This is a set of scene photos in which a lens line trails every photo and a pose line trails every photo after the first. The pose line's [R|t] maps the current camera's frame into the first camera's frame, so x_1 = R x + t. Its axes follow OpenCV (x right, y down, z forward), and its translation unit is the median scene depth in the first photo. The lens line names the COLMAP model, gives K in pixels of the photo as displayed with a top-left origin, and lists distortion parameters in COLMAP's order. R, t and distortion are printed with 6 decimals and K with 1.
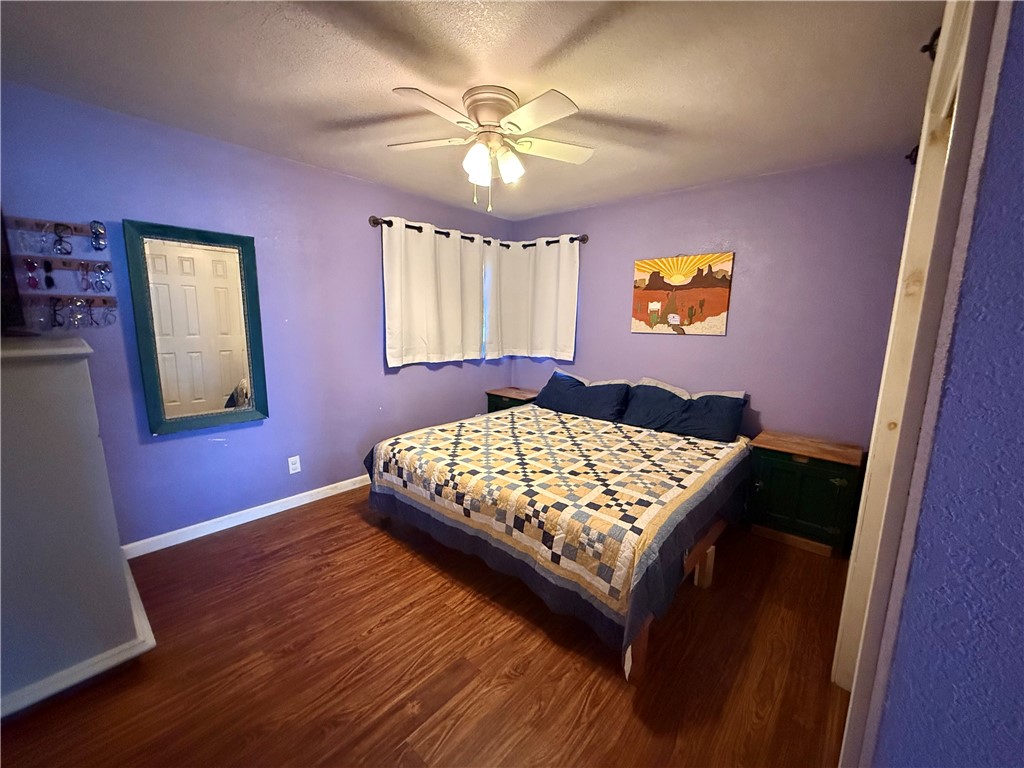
lens RADIAL K [[408.2, 0, 509.7], [0, 408.2, 385.1], [0, 0, 1]] dist [0.000267, -0.003927]
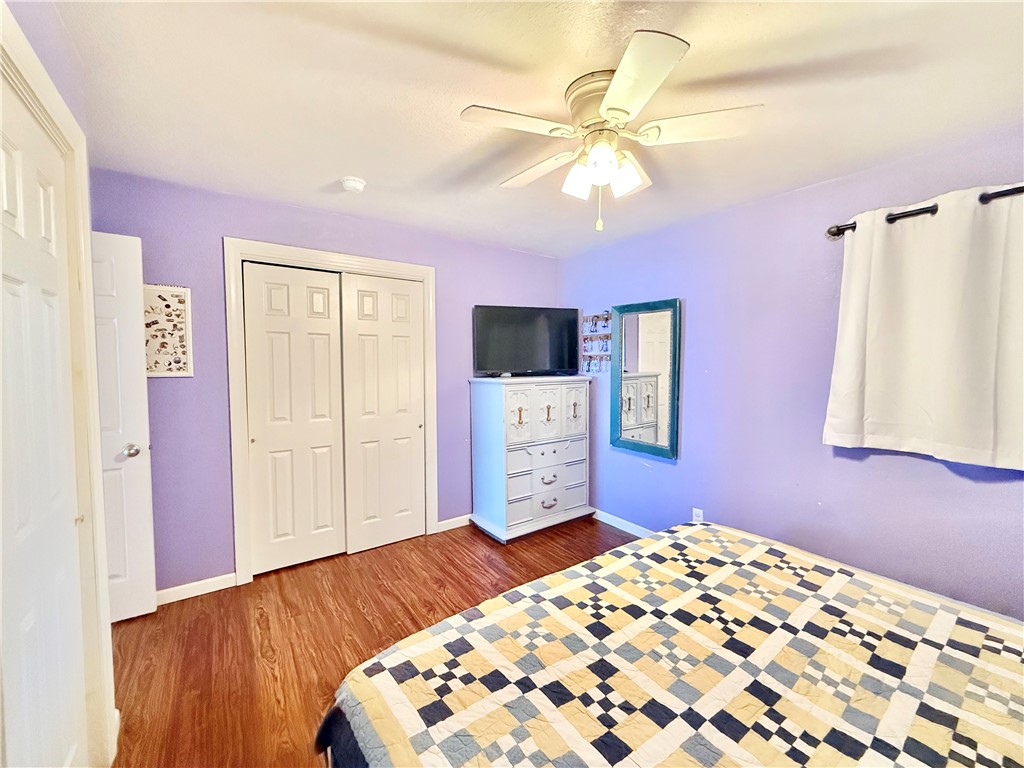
lens RADIAL K [[408.2, 0, 509.7], [0, 408.2, 385.1], [0, 0, 1]] dist [0.000267, -0.003927]
pose [[-0.227540, 0.039447, -0.972969, 0.570769], [-0.169388, 0.982343, 0.079440, -0.129781], [0.958923, 0.182885, -0.216840, 0.805369]]
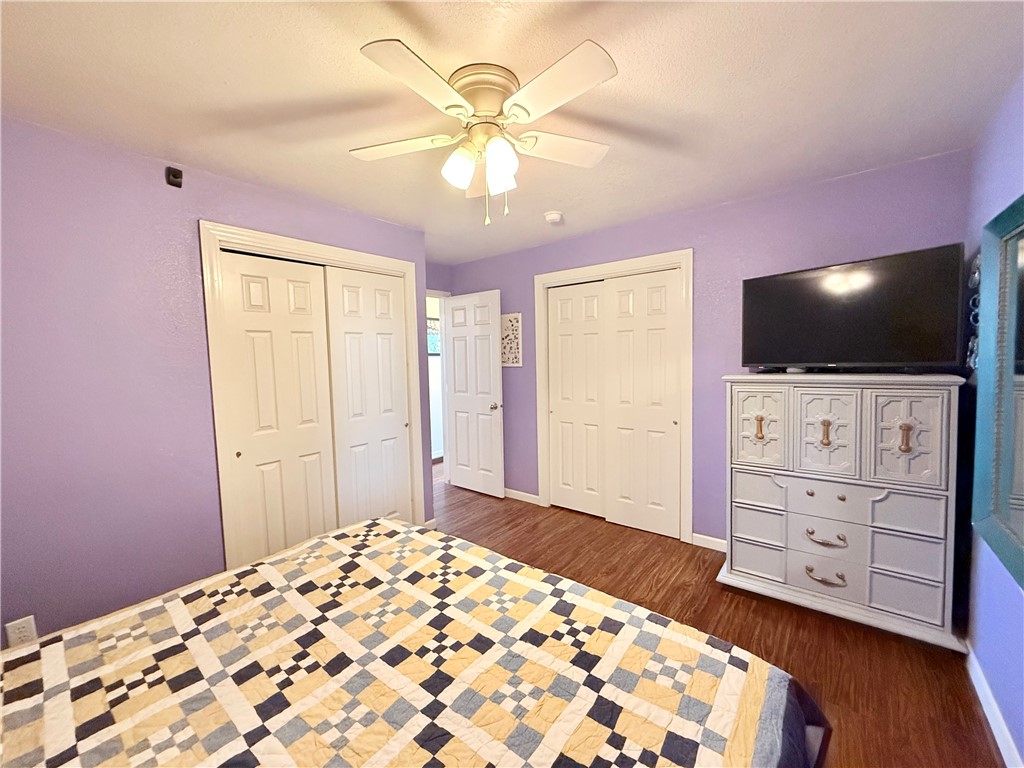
lens RADIAL K [[412.4, 0, 512.8], [0, 412.4, 385.3], [0, 0, 1]] dist [-0.002775, -0.000392]
pose [[-0.999150, 0.007257, -0.040569, -0.042782], [-0.002334, 0.972833, 0.231498, -0.235707], [0.041146, 0.231396, -0.971989, 1.386845]]
